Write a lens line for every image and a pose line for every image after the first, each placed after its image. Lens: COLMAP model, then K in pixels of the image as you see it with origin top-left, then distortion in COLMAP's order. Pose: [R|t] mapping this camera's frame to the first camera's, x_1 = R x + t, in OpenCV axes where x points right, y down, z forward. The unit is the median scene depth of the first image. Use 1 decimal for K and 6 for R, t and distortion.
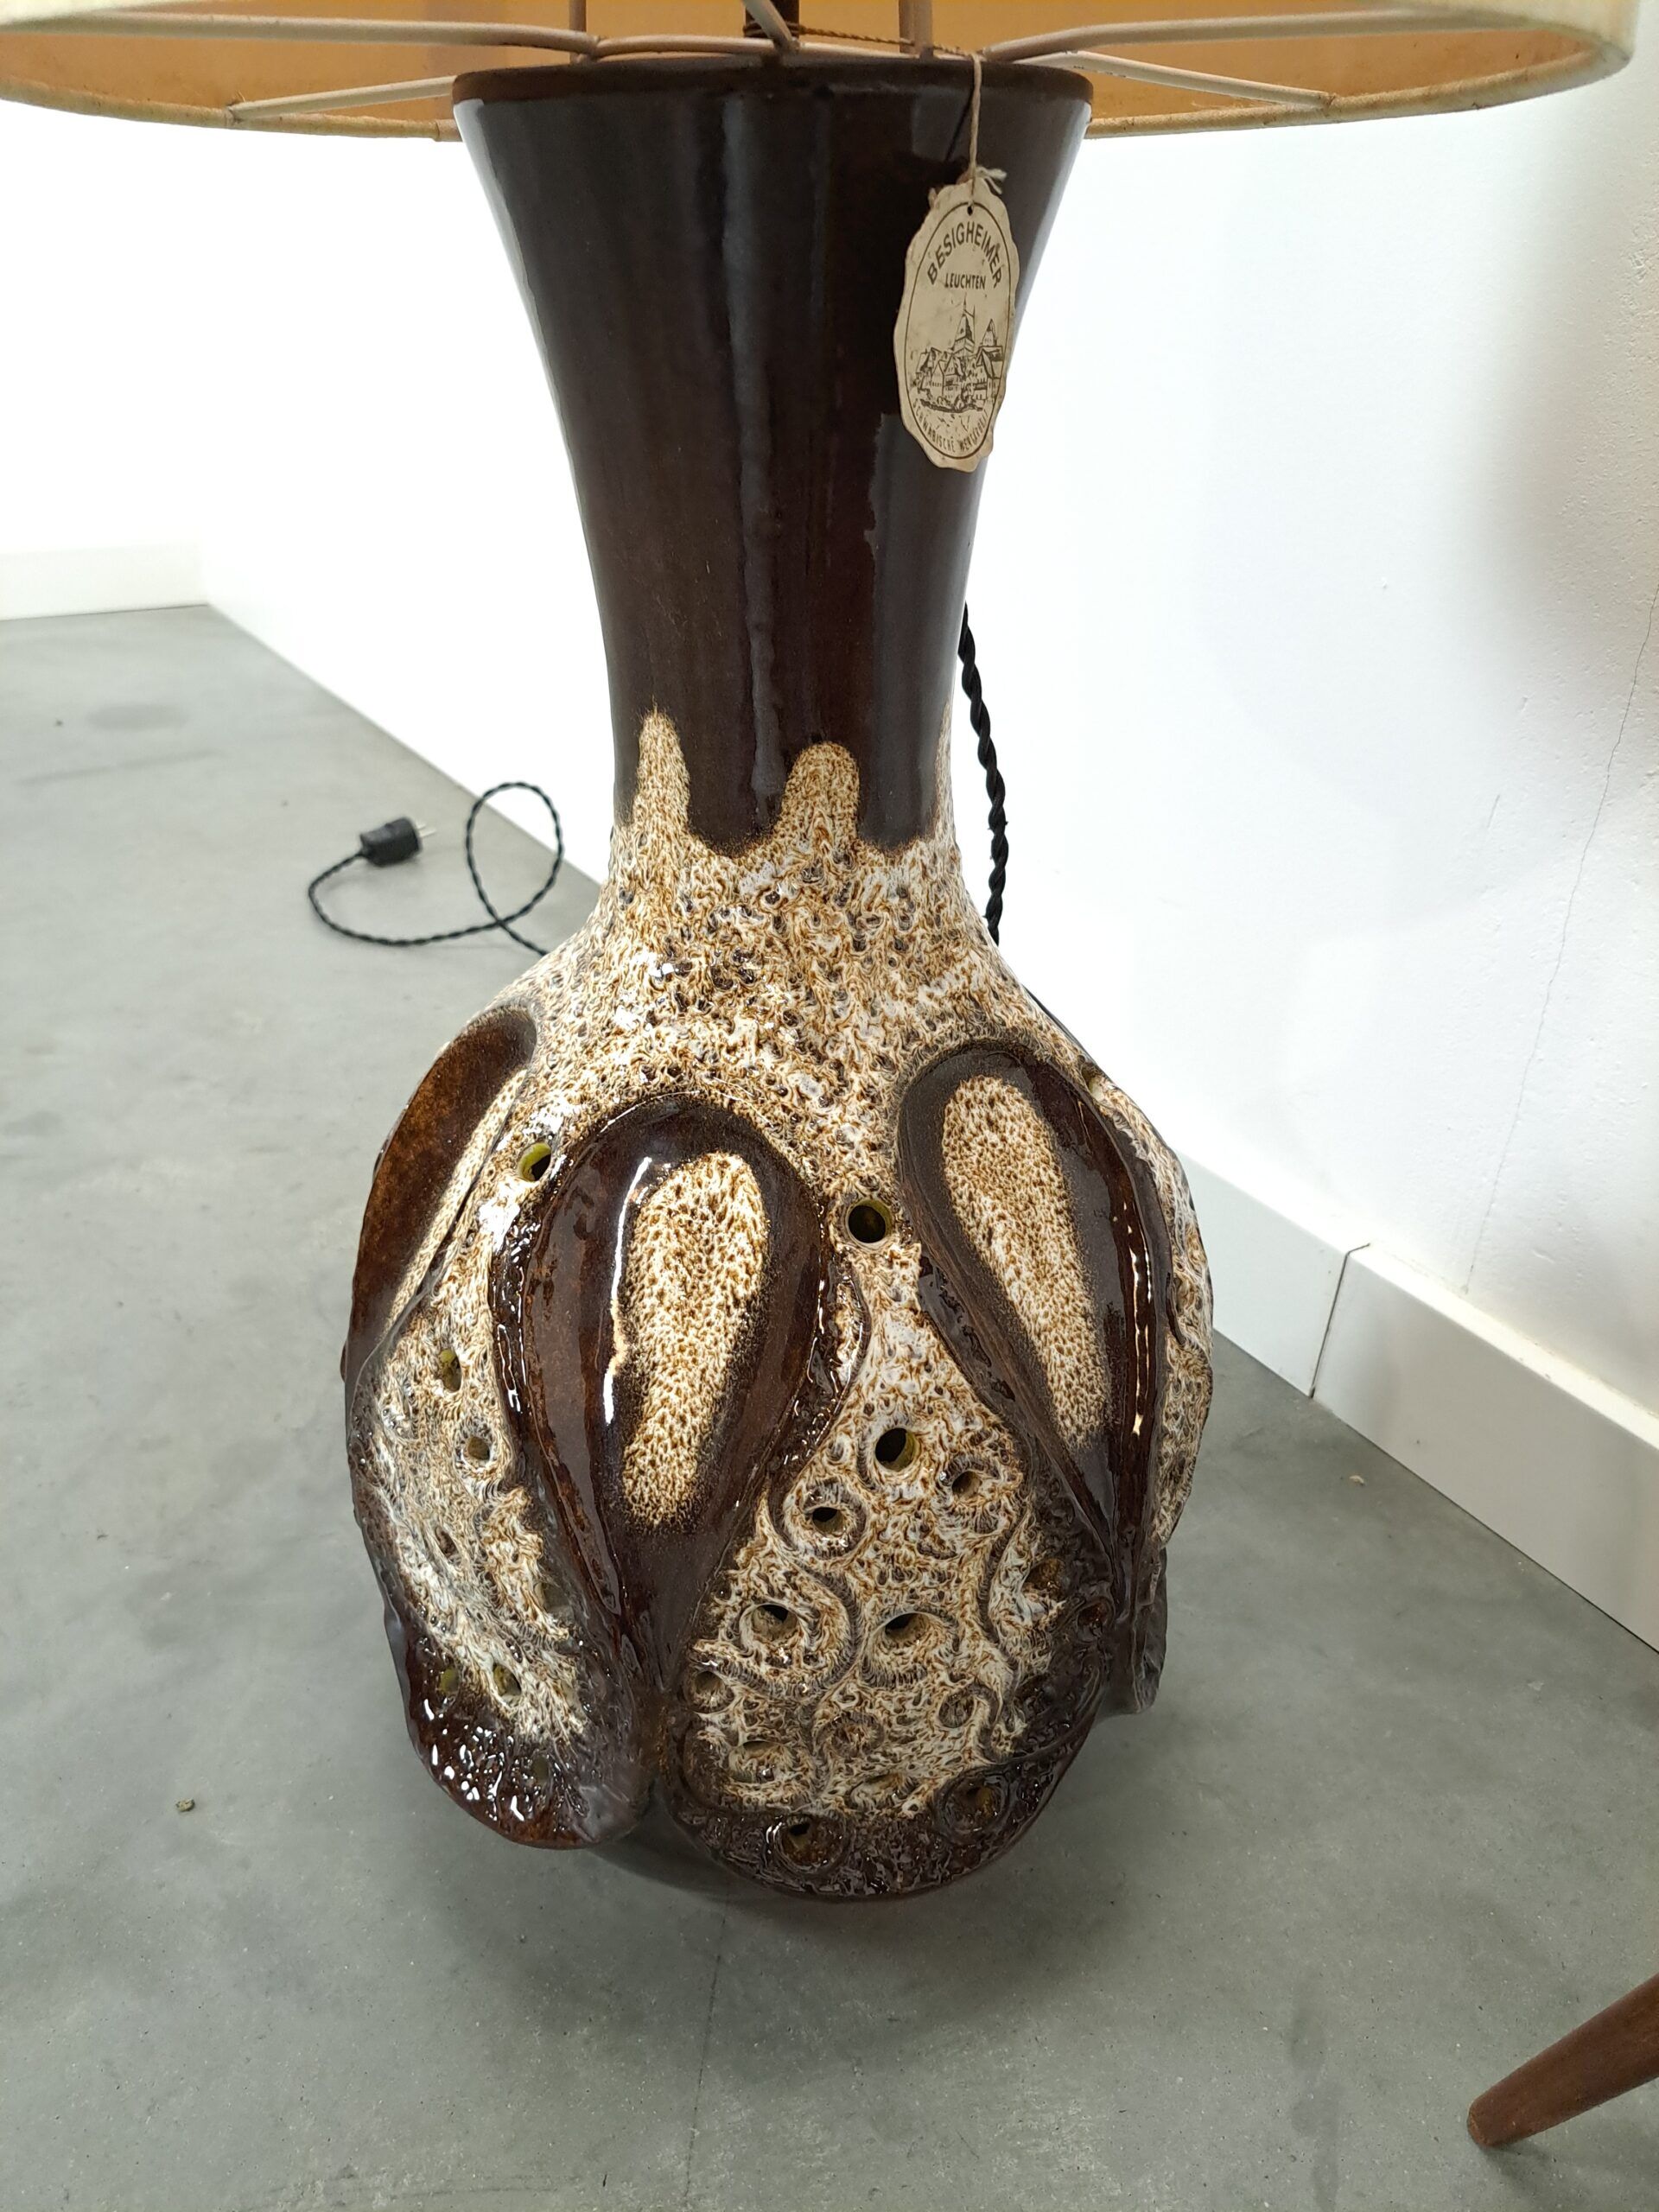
lens RADIAL K [[1602.1, 0, 821.1], [0, 1602.1, 1143.6], [0, 0, 1]] dist [0.073949, -0.006948]
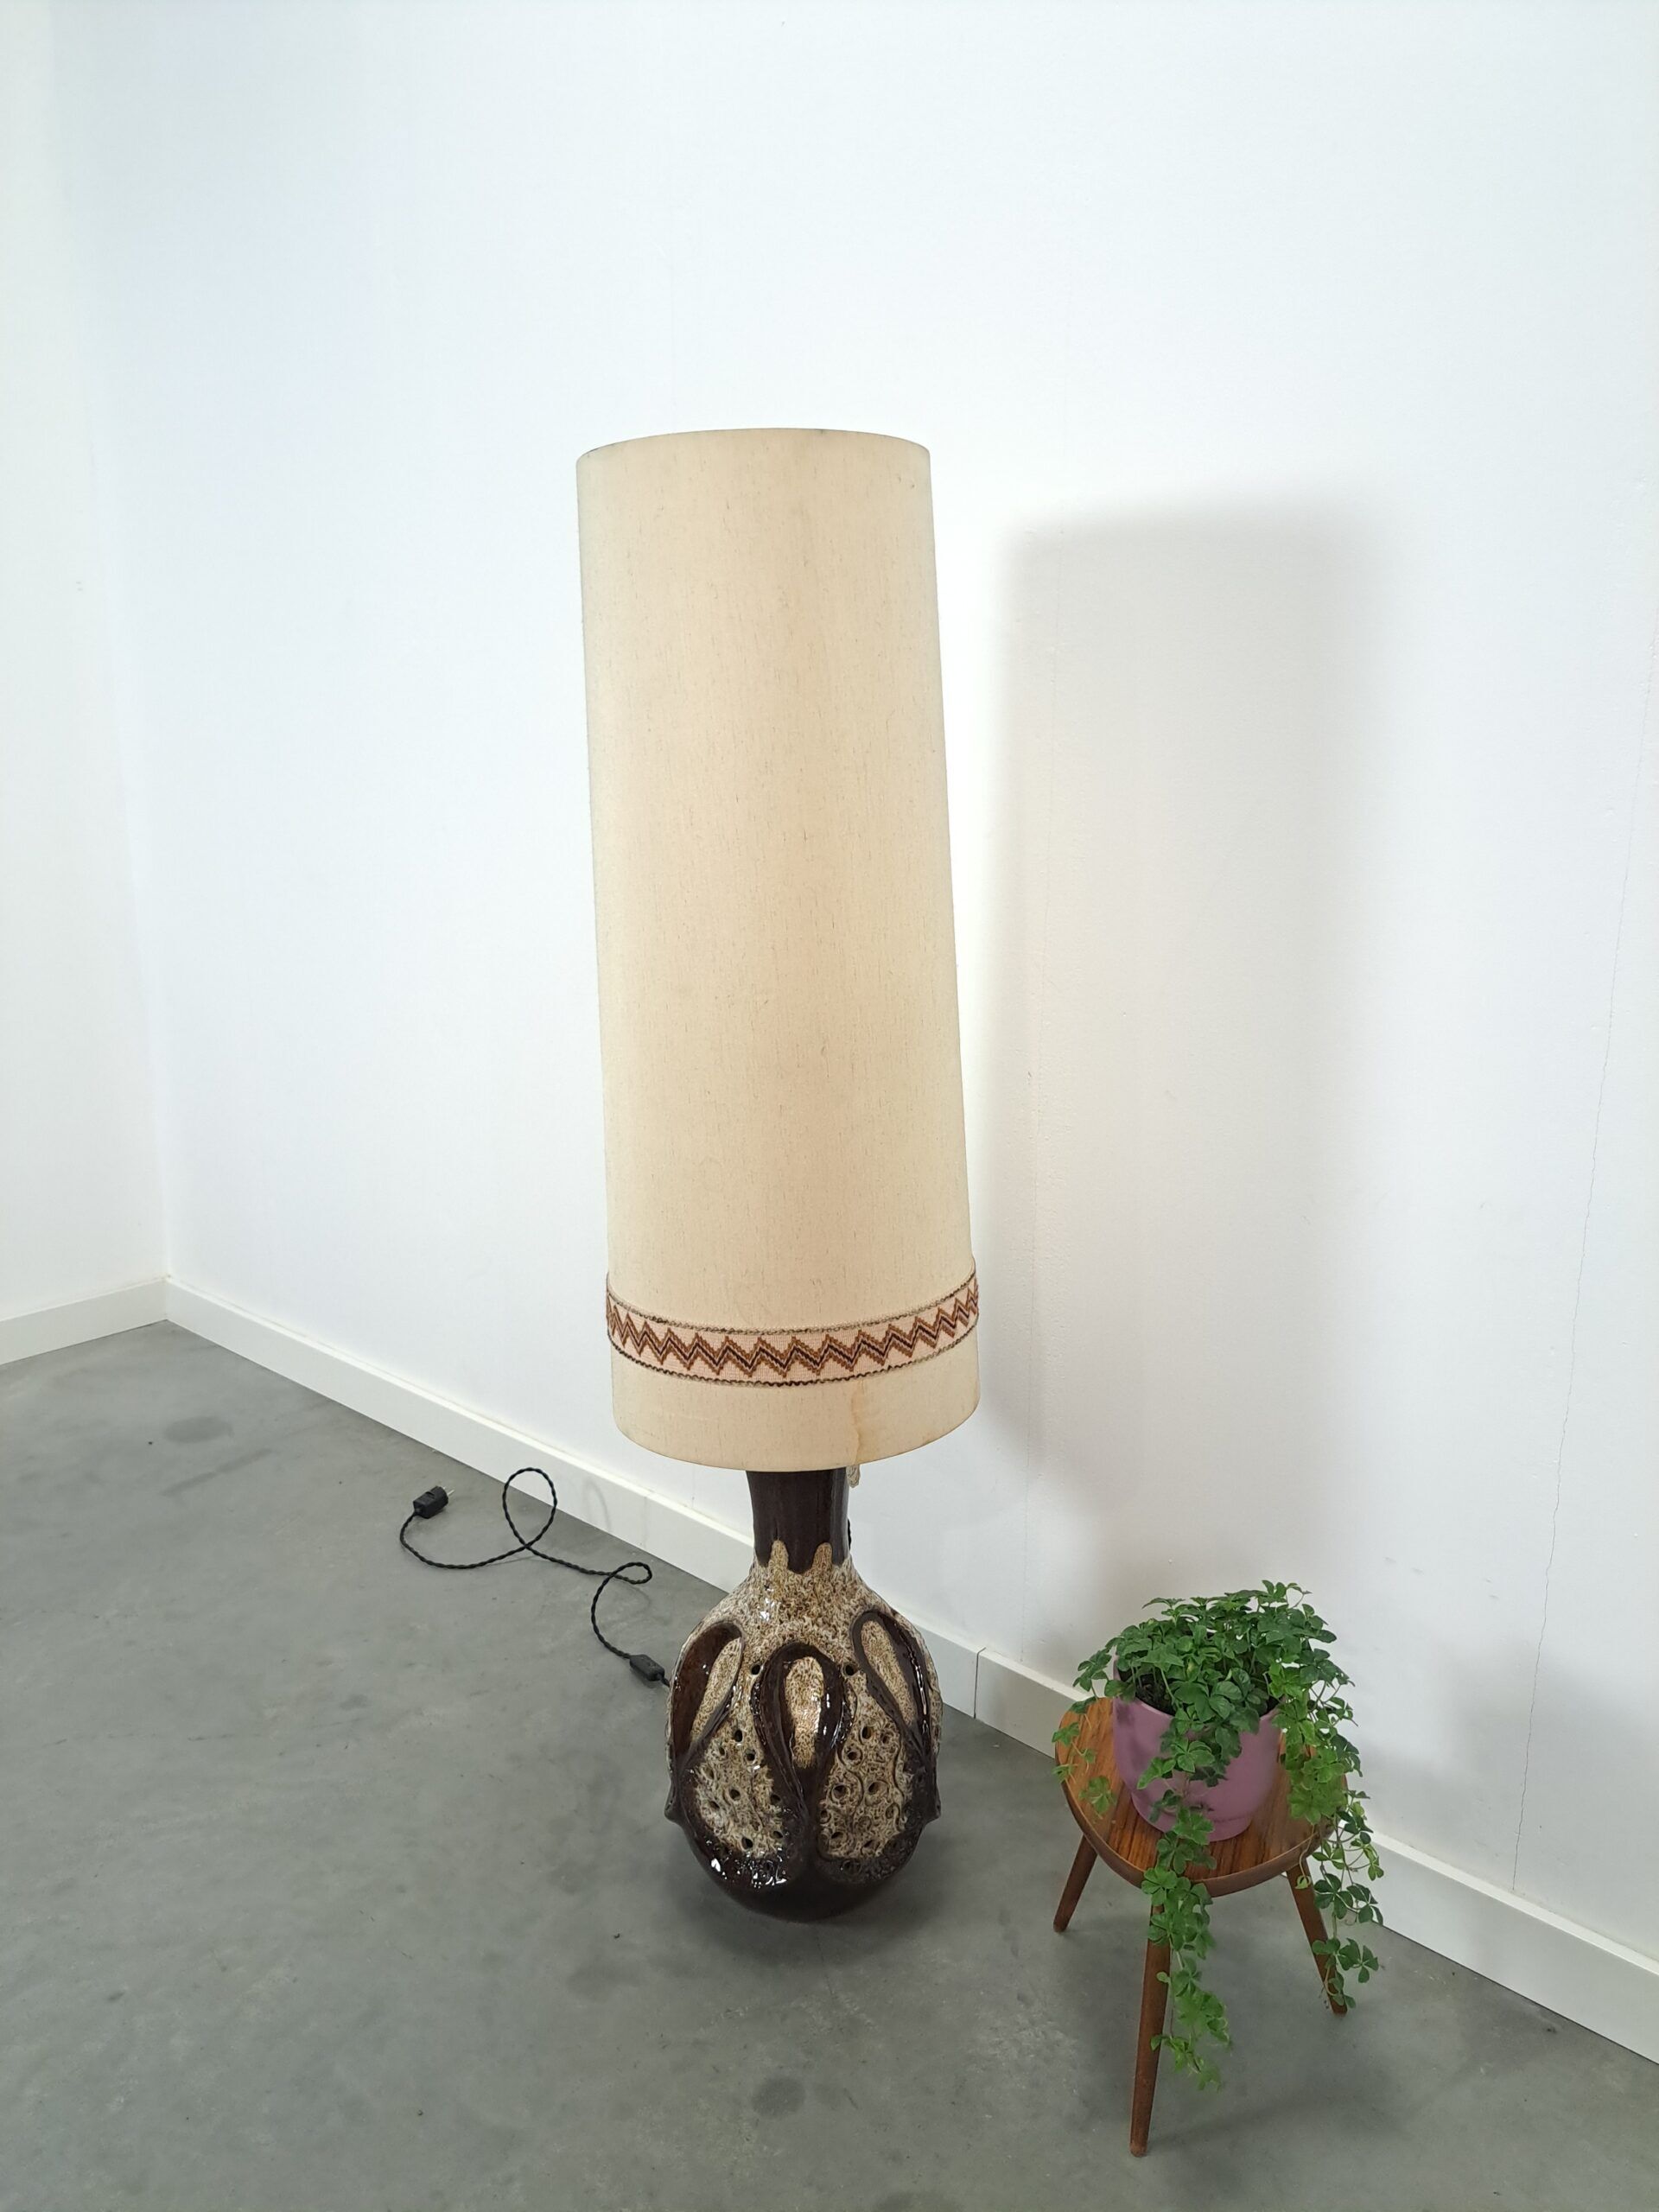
lens RADIAL K [[1636.0, 0, 881.5], [0, 1636.0, 1086.6], [0, 0, 1]] dist [0.025221, -0.005193]
pose [[0.956014, -0.078843, 0.282526, -0.847257], [0.156966, 0.951192, -0.265699, -0.208914], [-0.247788, 0.298359, 0.921728, -2.852371]]
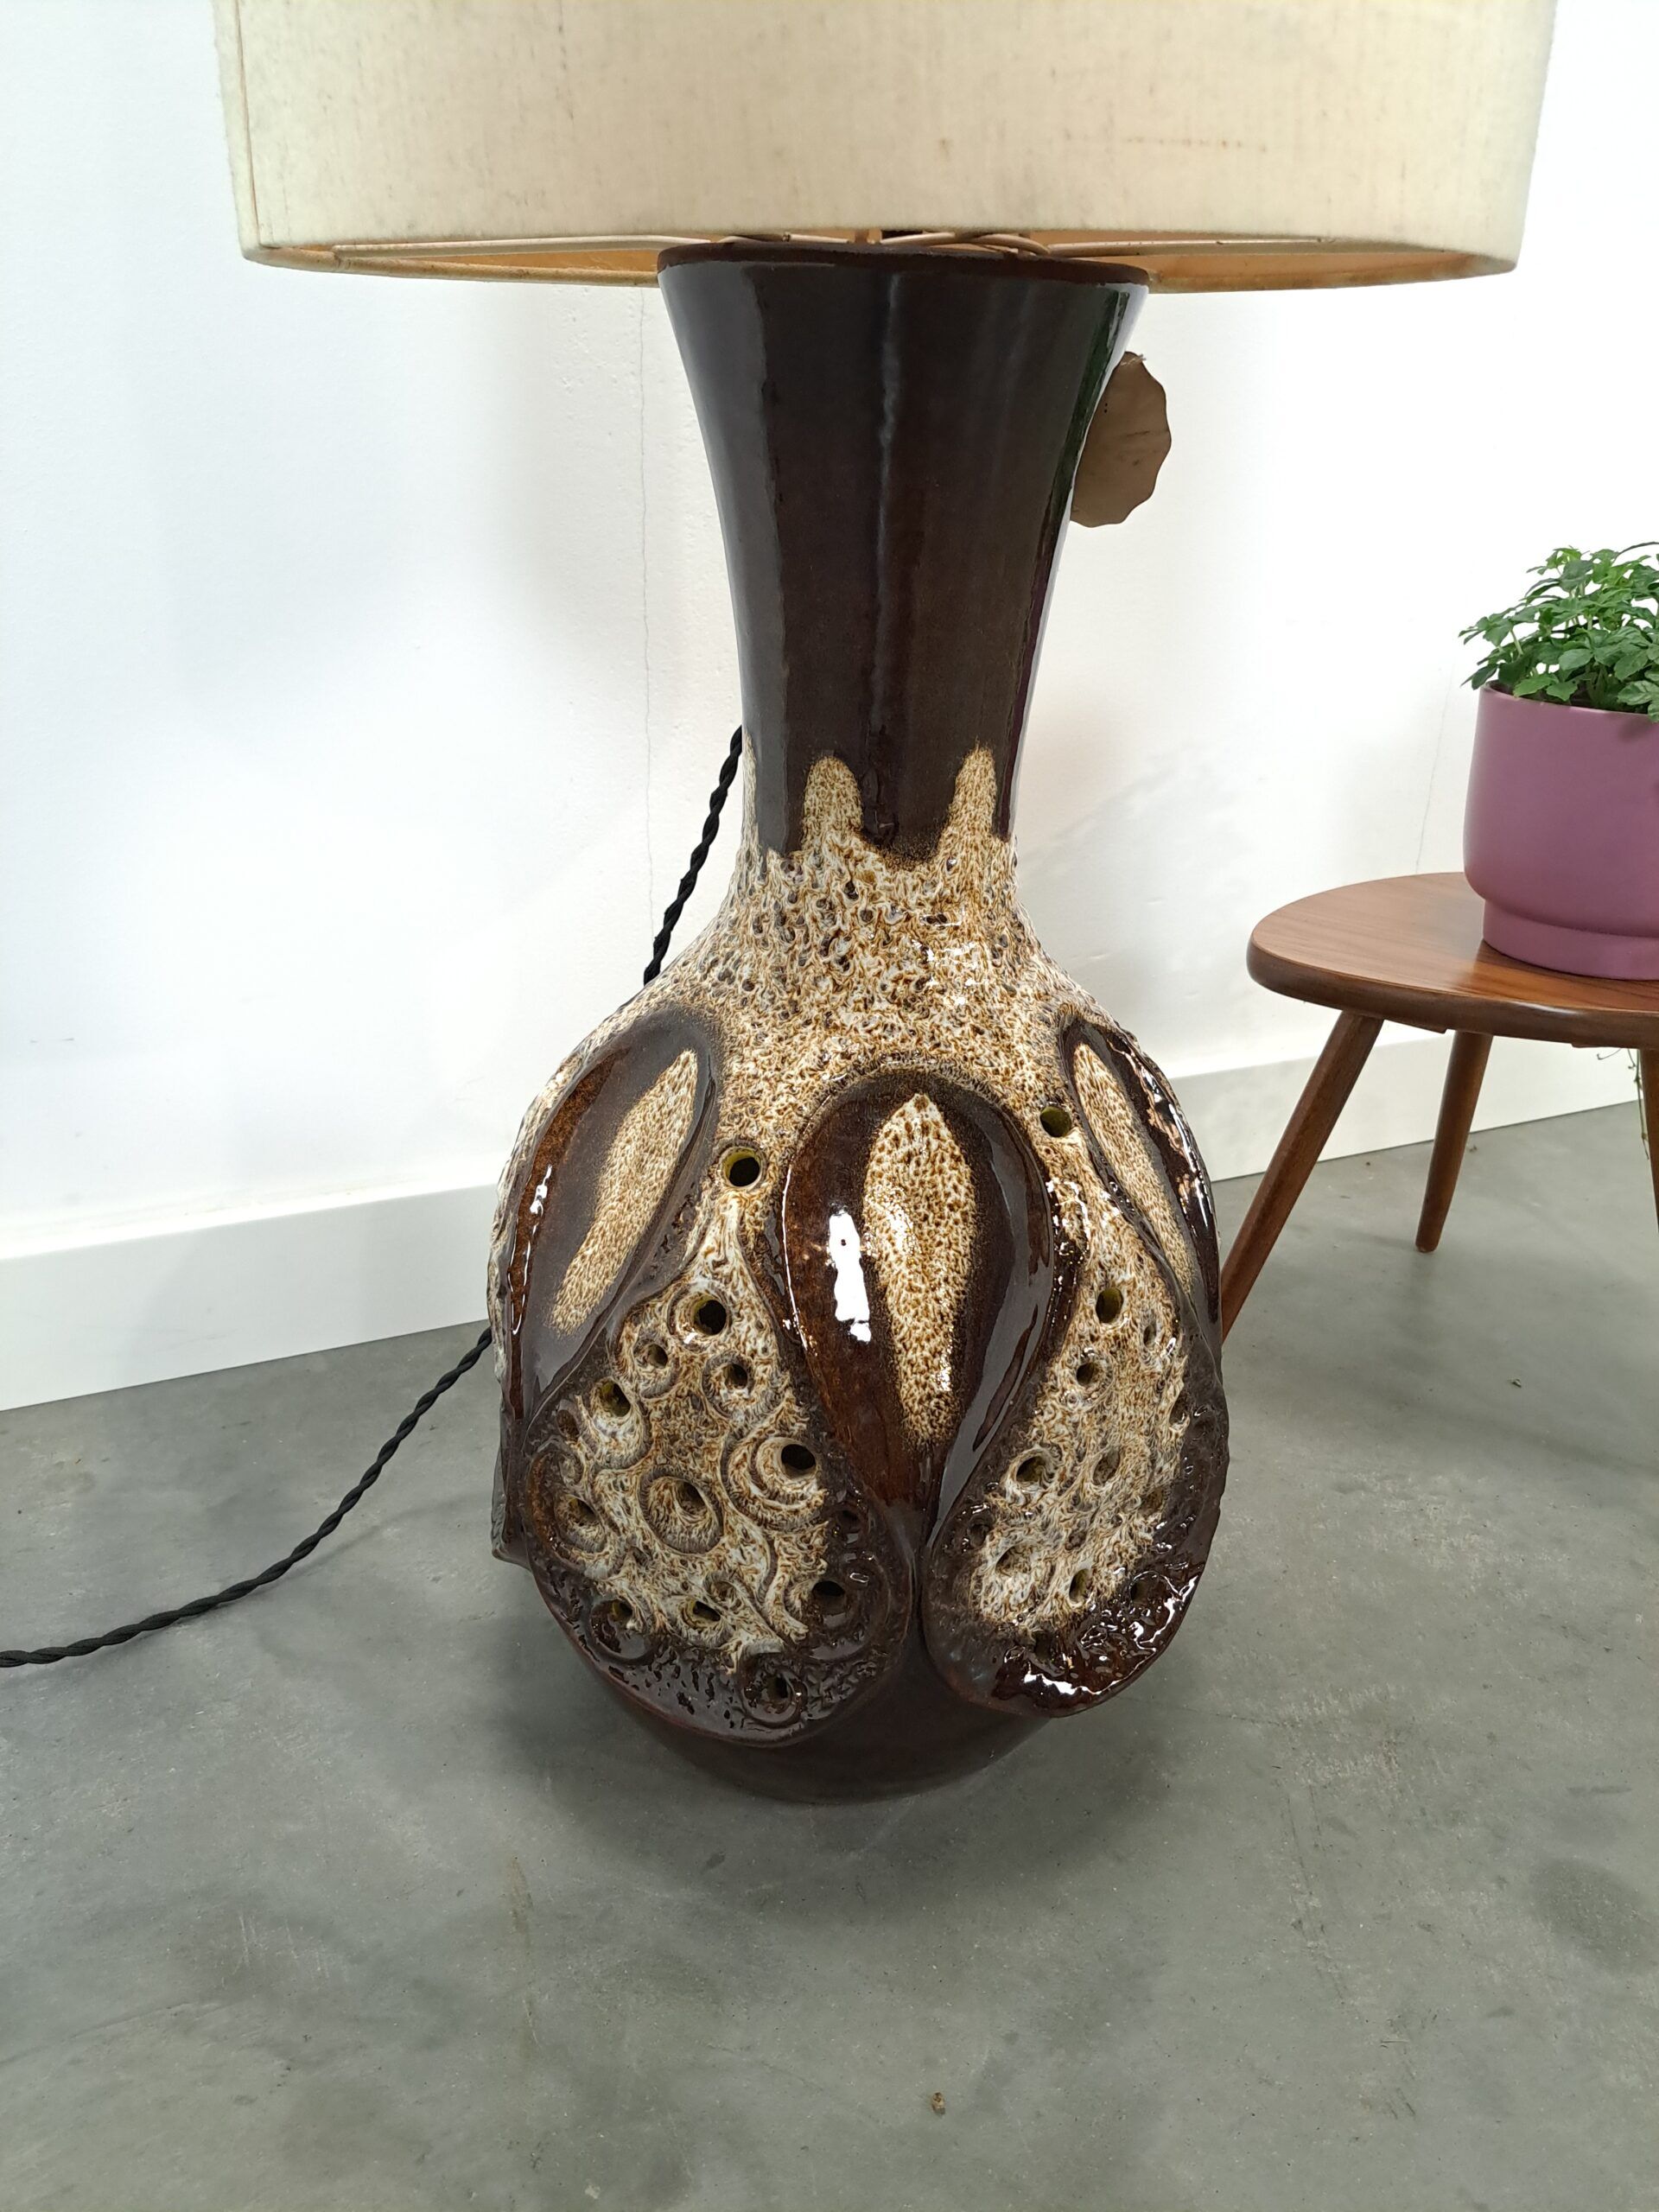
lens RADIAL K [[1562.3, 0, 829.5], [0, 1562.3, 1106.0], [0, 0, 1]] dist [0.146716, -0.229185]
pose [[0.126199, -0.408171, 0.904140, -1.269712], [0.467768, 0.828223, 0.308608, -0.445704], [-0.874795, 0.383982, 0.295451, 0.794324]]
